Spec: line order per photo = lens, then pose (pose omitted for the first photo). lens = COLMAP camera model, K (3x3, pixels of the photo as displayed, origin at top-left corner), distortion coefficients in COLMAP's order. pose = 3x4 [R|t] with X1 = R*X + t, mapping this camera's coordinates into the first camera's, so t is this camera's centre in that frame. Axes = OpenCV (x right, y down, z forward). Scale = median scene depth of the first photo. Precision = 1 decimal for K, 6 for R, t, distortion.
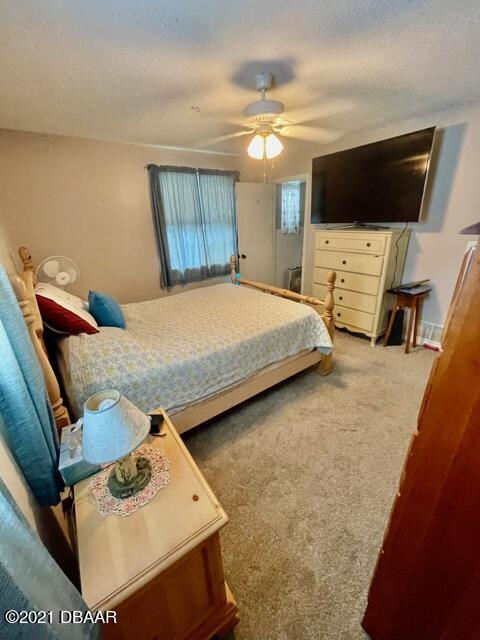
lens RADIAL K [[259.4, 0, 242.7], [0, 259.4, 319.8], [0, 0, 1]] dist [-0.005078, 0.000621]
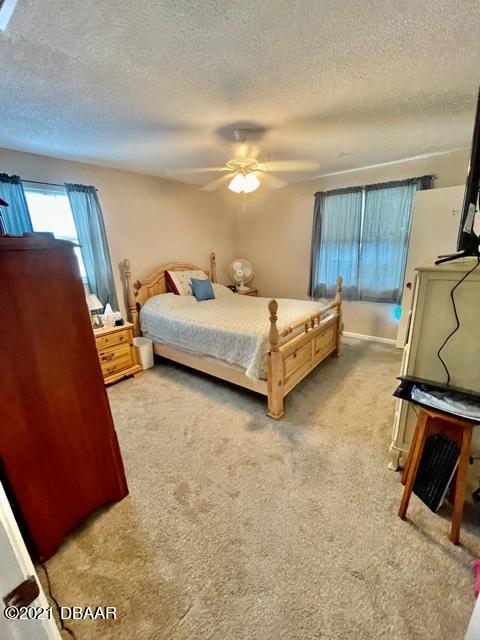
lens RADIAL K [[259.4, 0, 243.1], [0, 259.4, 319.9], [0, 0, 1]] dist [-0.005078, 0.000621]
pose [[0.290568, 0.292660, -0.911000, 0.725152], [-0.340308, 0.921437, 0.187470, -0.159408], [0.894294, 0.255547, 0.367335, 0.385096]]
